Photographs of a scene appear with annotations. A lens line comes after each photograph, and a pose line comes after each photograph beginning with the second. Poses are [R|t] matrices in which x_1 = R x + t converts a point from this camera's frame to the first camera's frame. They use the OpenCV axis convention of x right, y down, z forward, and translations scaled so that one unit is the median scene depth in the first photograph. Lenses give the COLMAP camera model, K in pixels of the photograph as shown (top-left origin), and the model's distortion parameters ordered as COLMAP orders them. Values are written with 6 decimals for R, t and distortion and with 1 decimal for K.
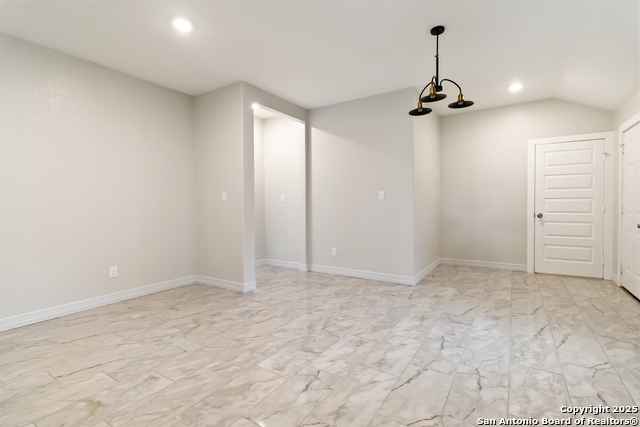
lens RADIAL K [[300.2, 0, 326.4], [0, 300.2, 209.7], [0, 0, 1]] dist [0.003481, 0.000788]
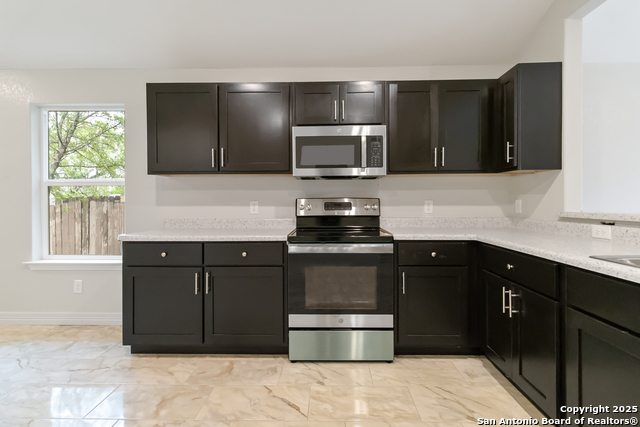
lens RADIAL K [[300.2, 0, 323.4], [0, 300.2, 201.7], [0, 0, 1]] dist [0.003481, 0.000788]
pose [[-0.522410, 0.010731, 0.852627, -0.337229], [0.024413, 0.999699, 0.002376, -0.006367], [-0.852345, 0.022057, -0.522515, 0.435588]]
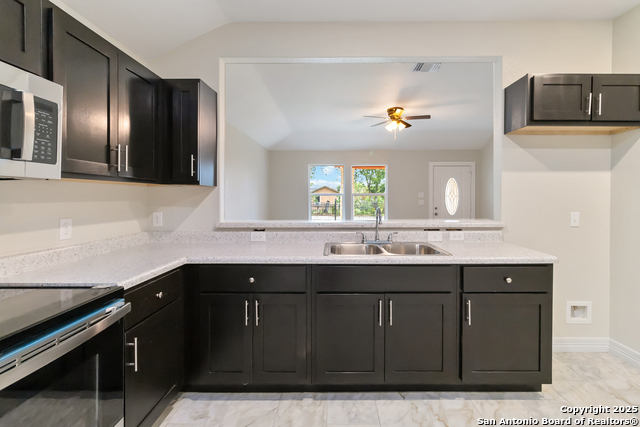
lens RADIAL K [[300.2, 0, 331.9], [0, 300.2, 200.0], [0, 0, 1]] dist [0.003481, 0.000788]
pose [[-0.845434, 0.011936, -0.533947, 0.137553], [-0.004415, 0.999560, 0.029335, -0.054191], [0.534062, 0.027158, -0.845009, 0.442348]]
